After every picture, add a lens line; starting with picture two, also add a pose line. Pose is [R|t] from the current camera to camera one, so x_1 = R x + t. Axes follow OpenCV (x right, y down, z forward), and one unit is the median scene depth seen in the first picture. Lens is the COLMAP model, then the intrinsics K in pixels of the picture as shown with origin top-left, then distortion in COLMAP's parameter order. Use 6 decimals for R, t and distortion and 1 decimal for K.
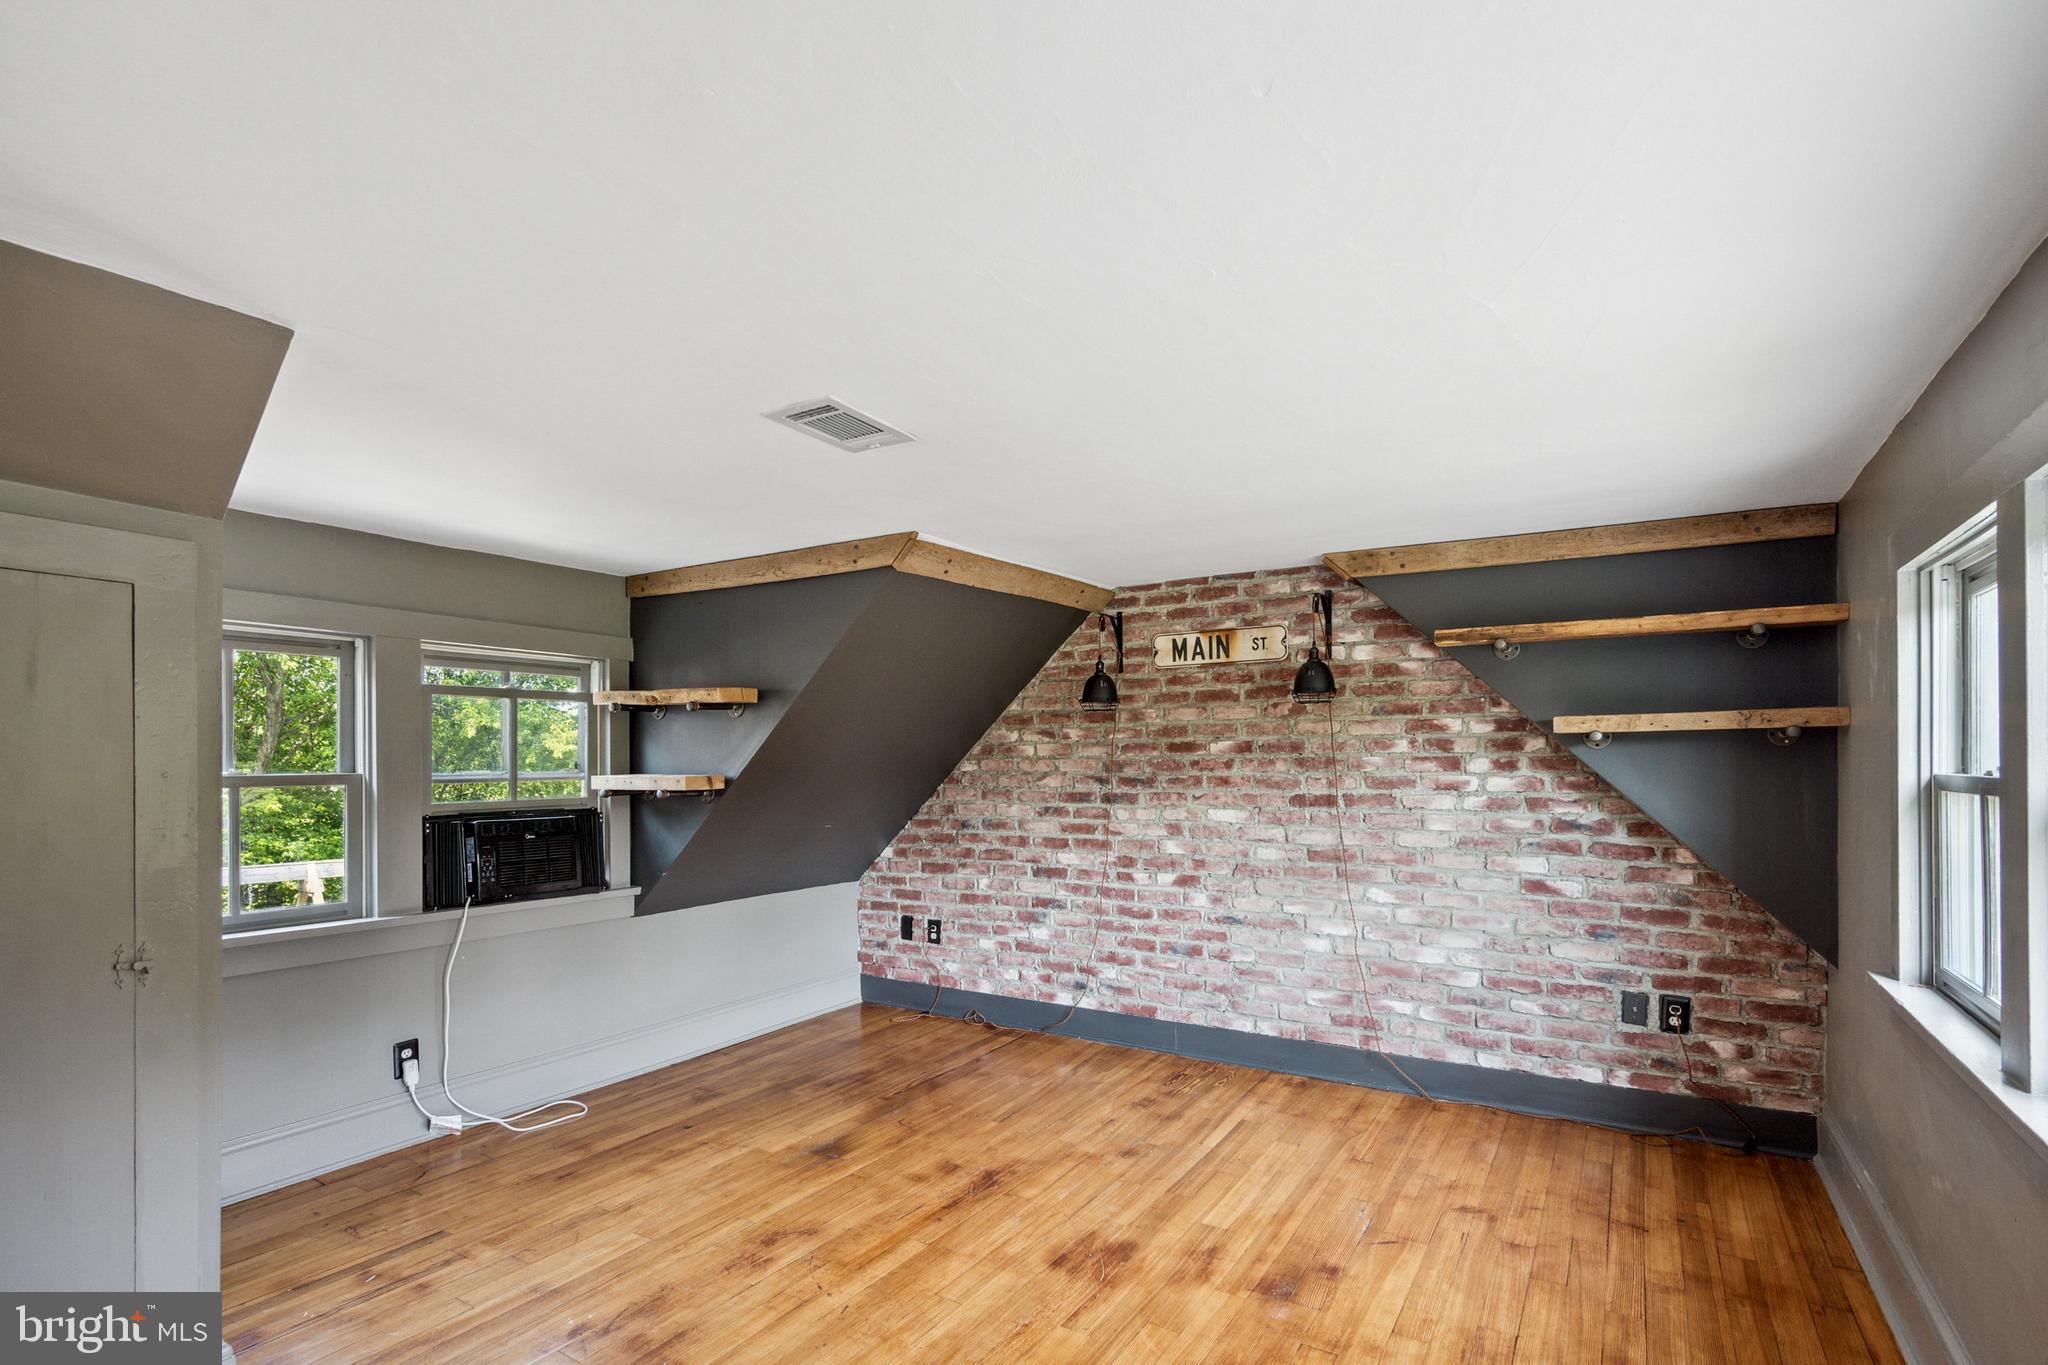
lens RADIAL K [[944.7, 0, 1007.8], [0, 944.7, 756.4], [0, 0, 1]] dist [0.000419, 0.000109]
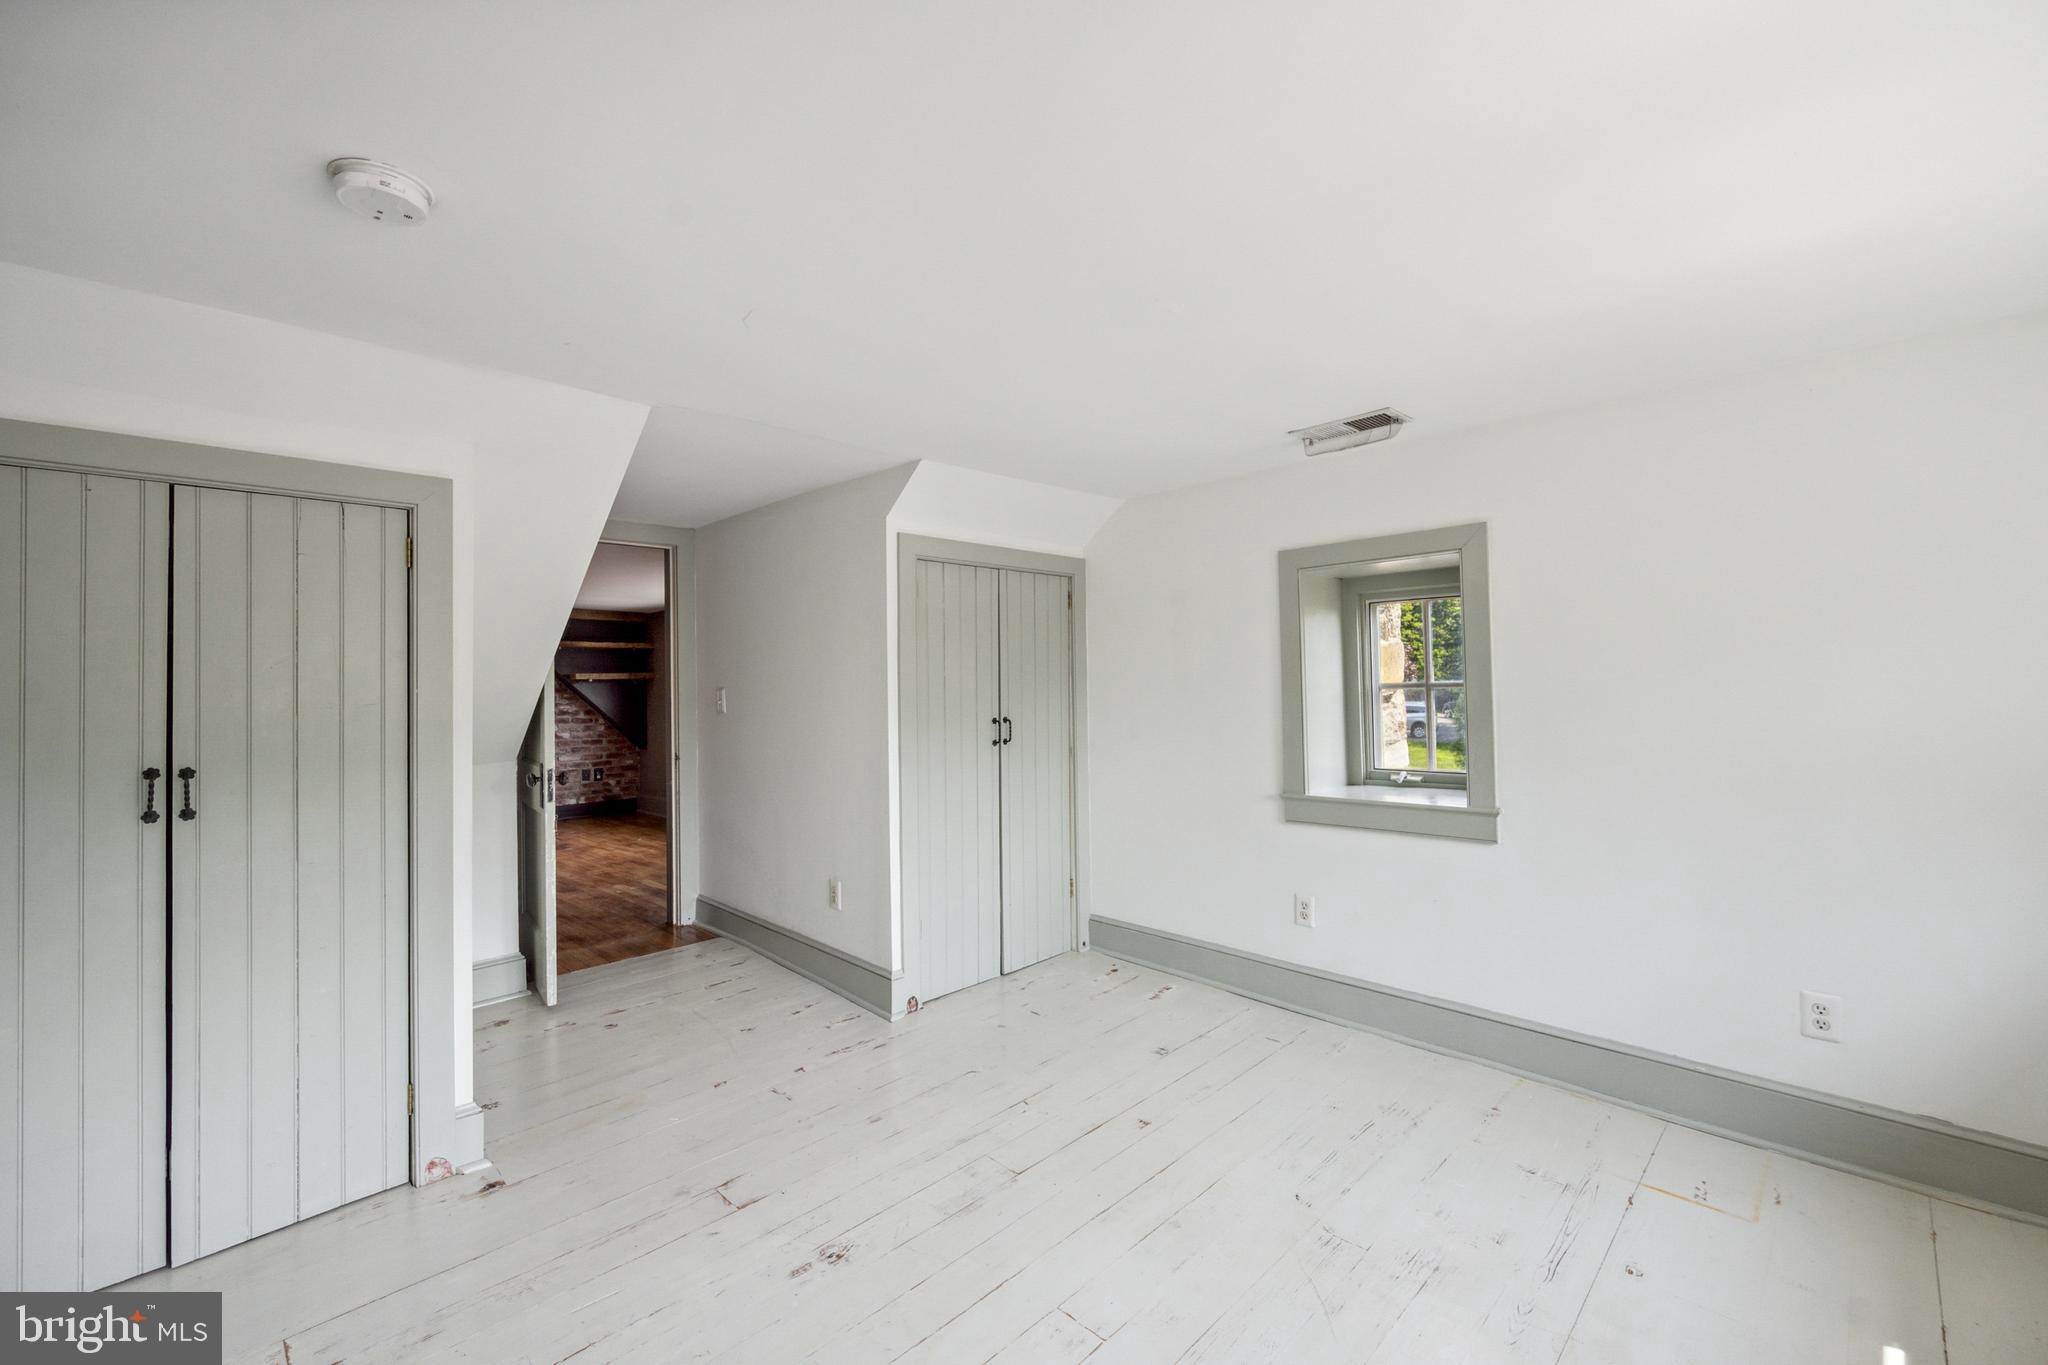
lens RADIAL K [[872.9, 0, 1026.5], [0, 872.9, 678.4], [0, 0, 1]] dist [0.002359, -0.000603]
pose [[0.217093, 0.012172, 0.976075, -1.685732], [0.002952, 0.999909, -0.013126, 0.012010], [-0.976146, 0.005730, 0.217037, -0.908474]]
